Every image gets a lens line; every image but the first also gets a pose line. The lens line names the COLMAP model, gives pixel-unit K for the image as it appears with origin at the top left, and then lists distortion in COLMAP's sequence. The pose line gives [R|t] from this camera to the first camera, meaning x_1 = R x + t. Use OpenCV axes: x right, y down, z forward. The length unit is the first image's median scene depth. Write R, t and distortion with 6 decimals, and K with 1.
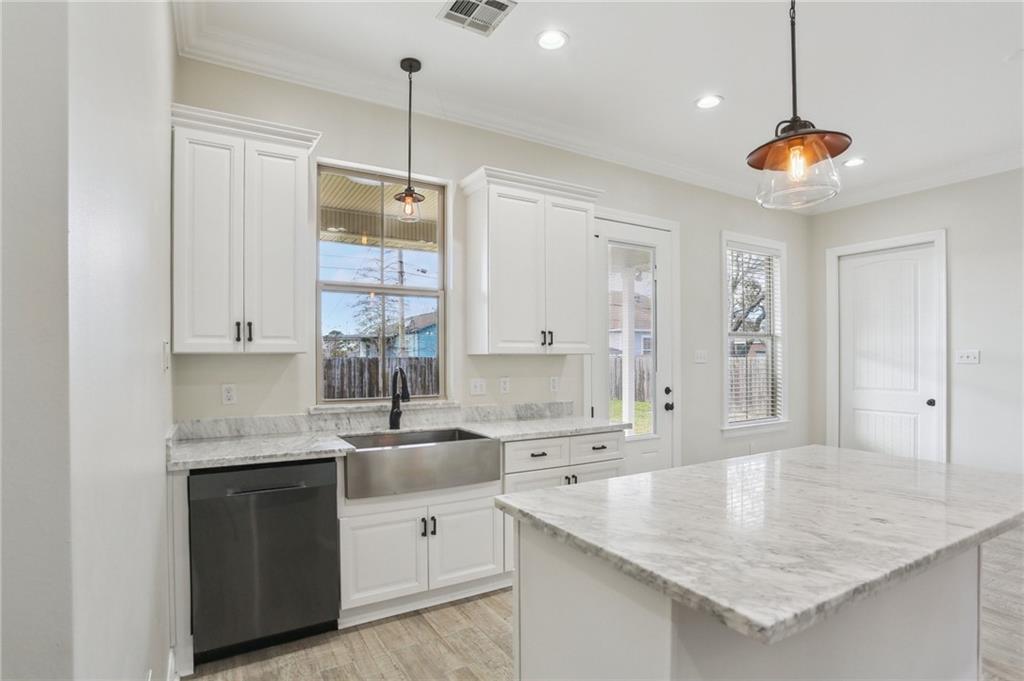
lens RADIAL K [[524.2, 0, 495.0], [0, 524.2, 362.5], [0, 0, 1]] dist [-0.045666, 0.003534]
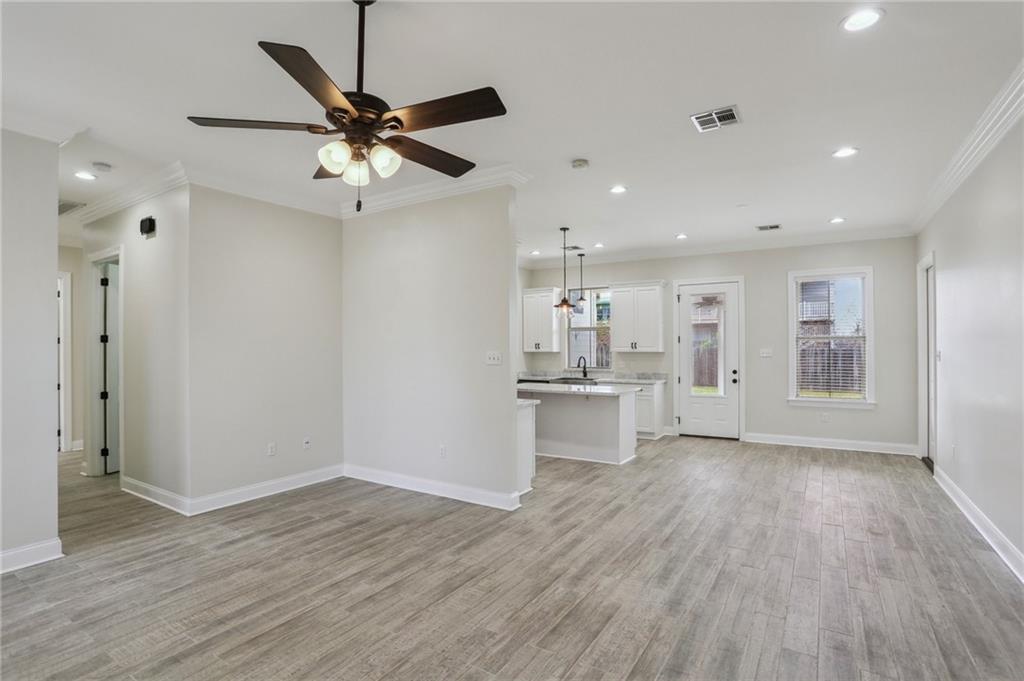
lens RADIAL K [[499.9, 0, 509.2], [0, 499.9, 342.3], [0, 0, 1]] dist [-0.050110, 0.013340]
pose [[0.446869, -0.007897, -0.894564, 1.963924], [-0.003593, 0.999937, -0.010622, -0.035748], [0.894592, 0.007961, 0.446813, -0.591222]]
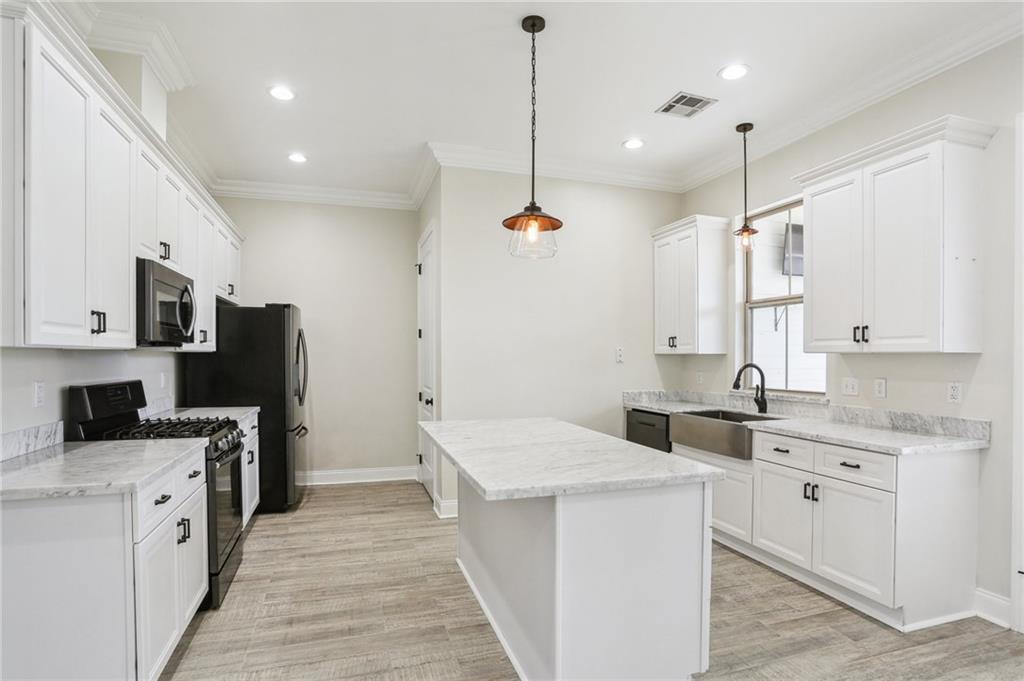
lens RADIAL K [[524.2, 0, 510.0], [0, 524.2, 360.2], [0, 0, 1]] dist [-0.045666, 0.003534]
pose [[-0.223624, 0.007489, -0.974647, 1.061771], [-0.009049, 0.999911, 0.009760, -0.006067], [0.974633, 0.011002, -0.223537, 0.627255]]
